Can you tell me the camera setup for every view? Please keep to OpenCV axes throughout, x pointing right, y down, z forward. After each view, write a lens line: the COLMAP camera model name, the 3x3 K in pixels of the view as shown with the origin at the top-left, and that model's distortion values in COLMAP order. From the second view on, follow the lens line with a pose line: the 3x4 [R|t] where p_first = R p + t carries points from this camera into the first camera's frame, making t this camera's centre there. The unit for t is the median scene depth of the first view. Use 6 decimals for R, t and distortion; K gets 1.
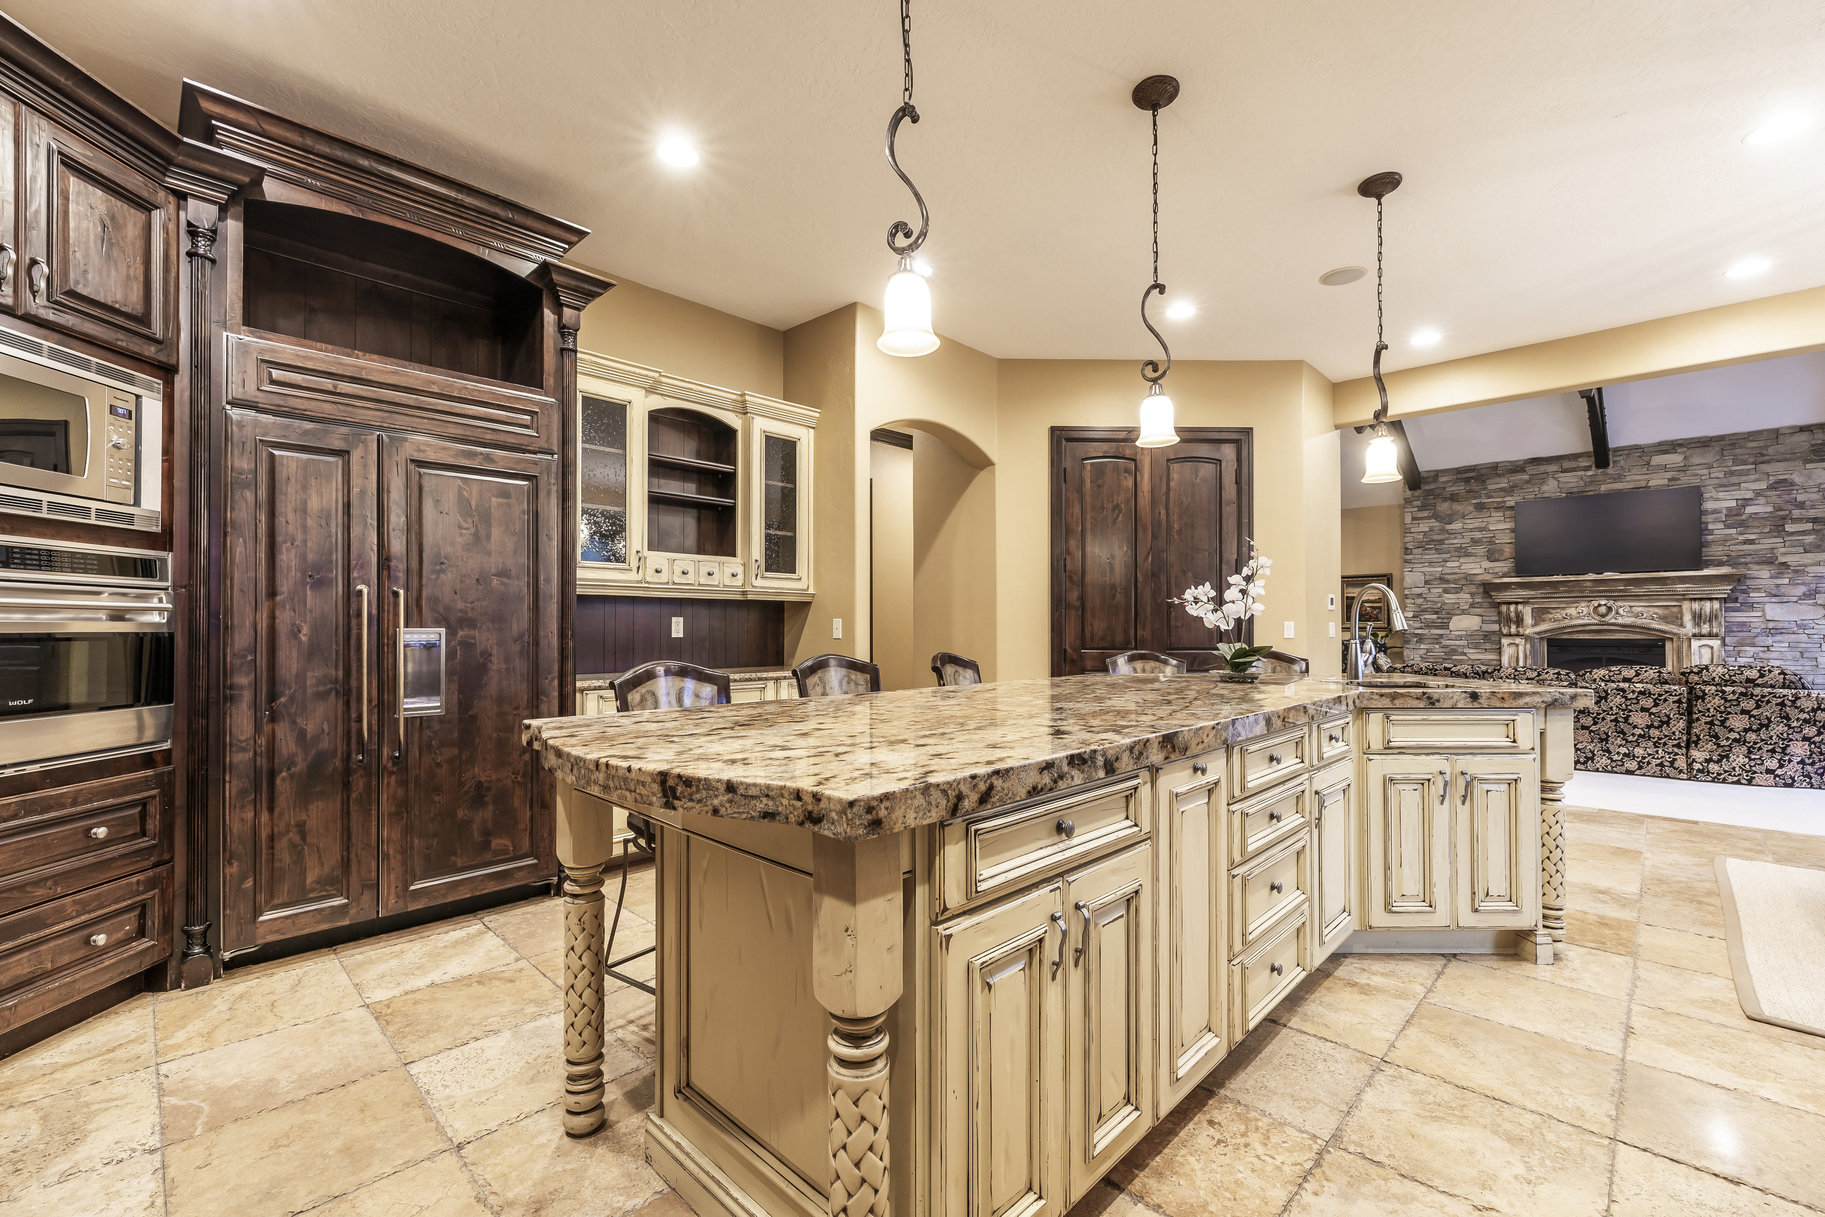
lens RADIAL K [[765.8, 0, 921.9], [0, 765.8, 620.9], [0, 0, 1]] dist [-0.000873, -0.000025]
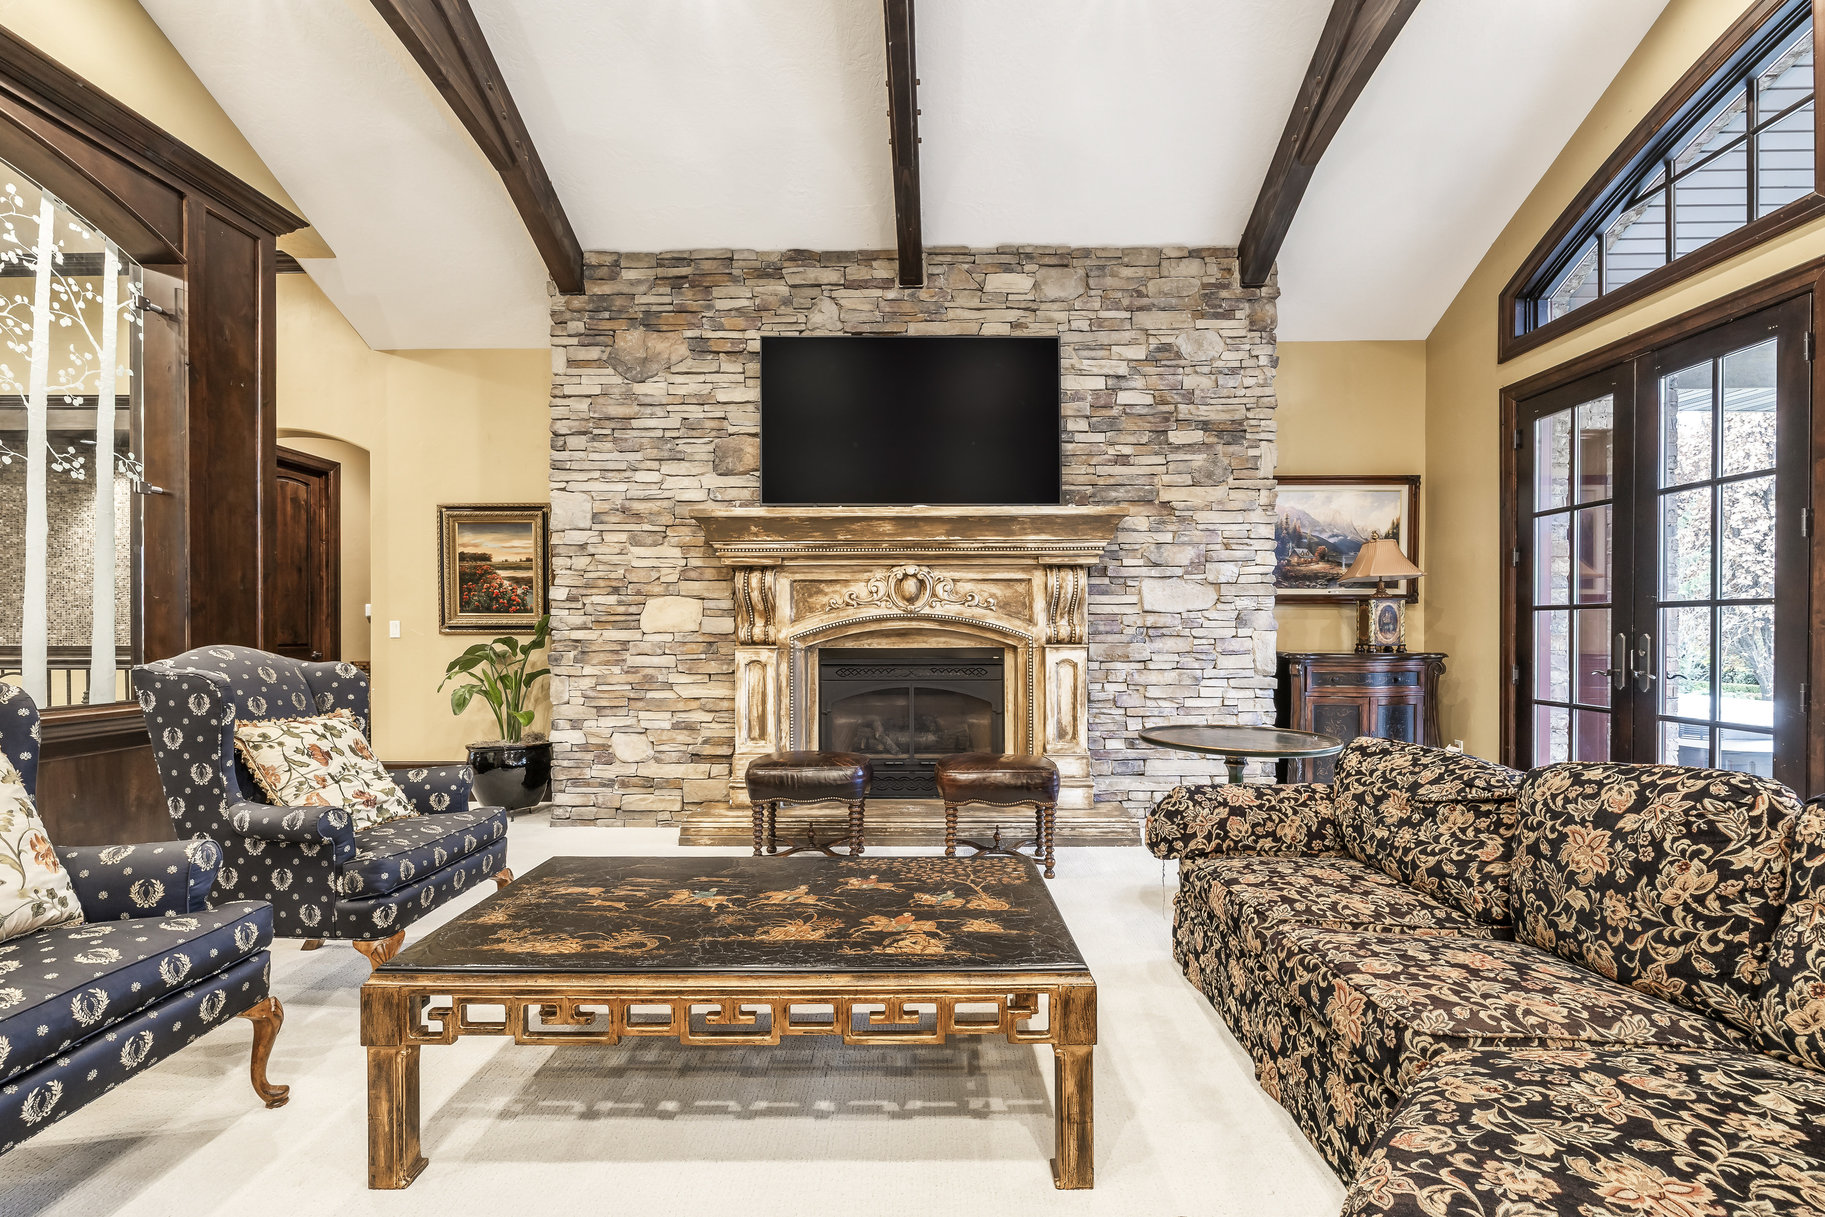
lens RADIAL K [[765.8, 0, 917.2], [0, 765.8, 625.3], [0, 0, 1]] dist [-0.000873, -0.000025]
pose [[0.728719, 0.002099, 0.684809, 0.578366], [-0.005369, 0.999982, 0.002649, 0.007612], [-0.684791, -0.005607, 0.728718, 0.662775]]
